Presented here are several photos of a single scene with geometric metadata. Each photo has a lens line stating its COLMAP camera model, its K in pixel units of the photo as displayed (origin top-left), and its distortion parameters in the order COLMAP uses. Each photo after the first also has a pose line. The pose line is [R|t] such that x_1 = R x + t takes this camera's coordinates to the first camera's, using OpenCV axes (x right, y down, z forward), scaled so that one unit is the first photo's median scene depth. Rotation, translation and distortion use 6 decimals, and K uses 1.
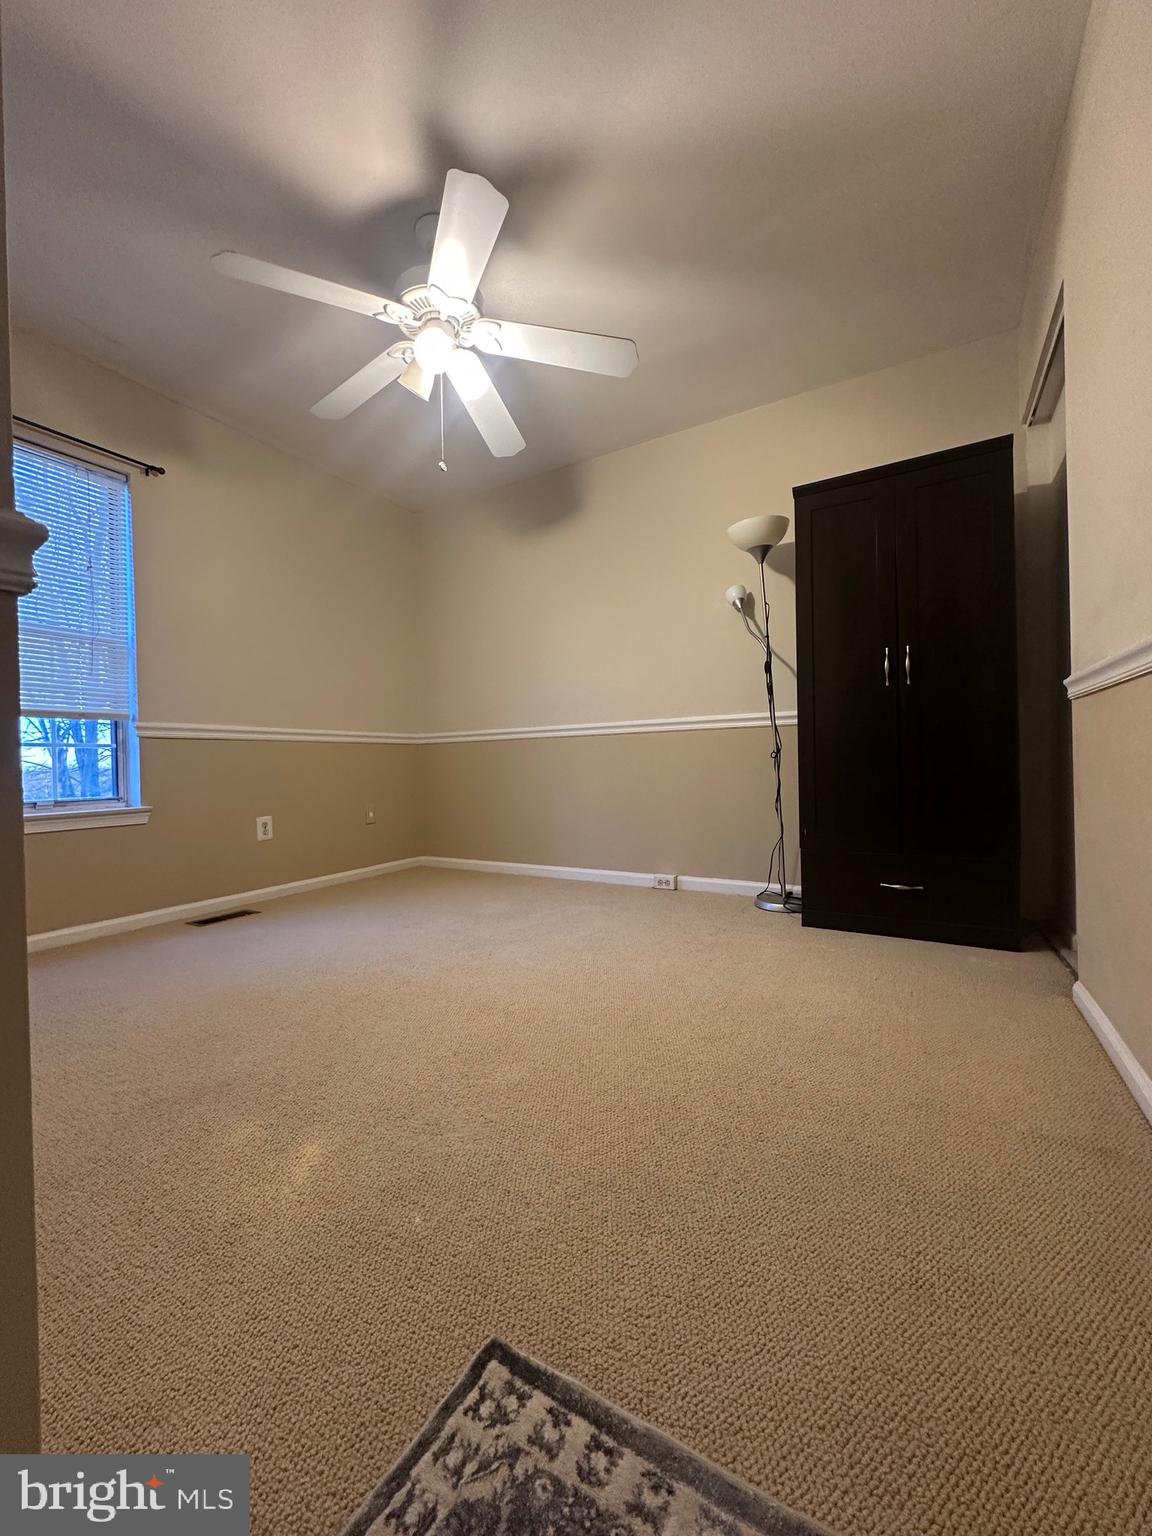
lens RADIAL K [[610.6, 0, 576.2], [0, 610.6, 761.1], [0, 0, 1]] dist [0.000287, -0.000678]
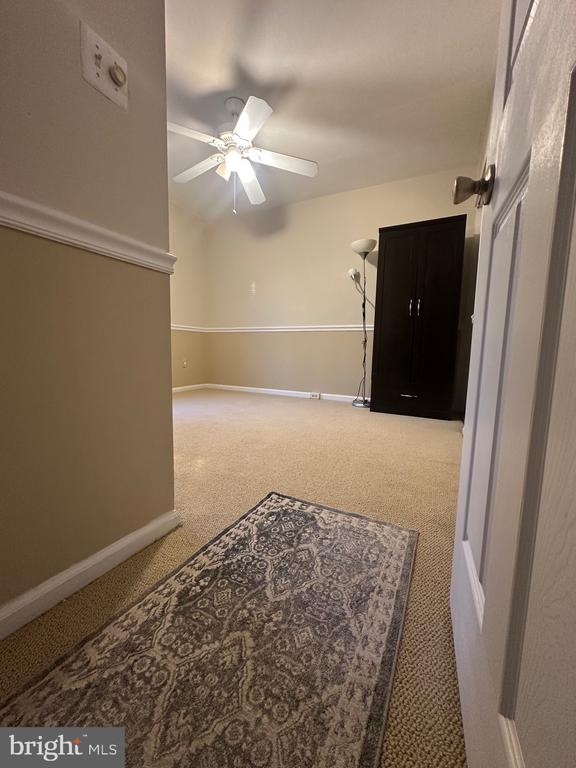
lens RADIAL K [[305.3, 0, 288.2], [0, 305.3, 380.6], [0, 0, 1]] dist [0.000287, -0.000678]
pose [[0.996951, 0.036074, 0.069196, -0.060473], [-0.043006, 0.993909, 0.101464, 0.035896], [-0.065115, -0.104130, 0.992430, -0.229176]]
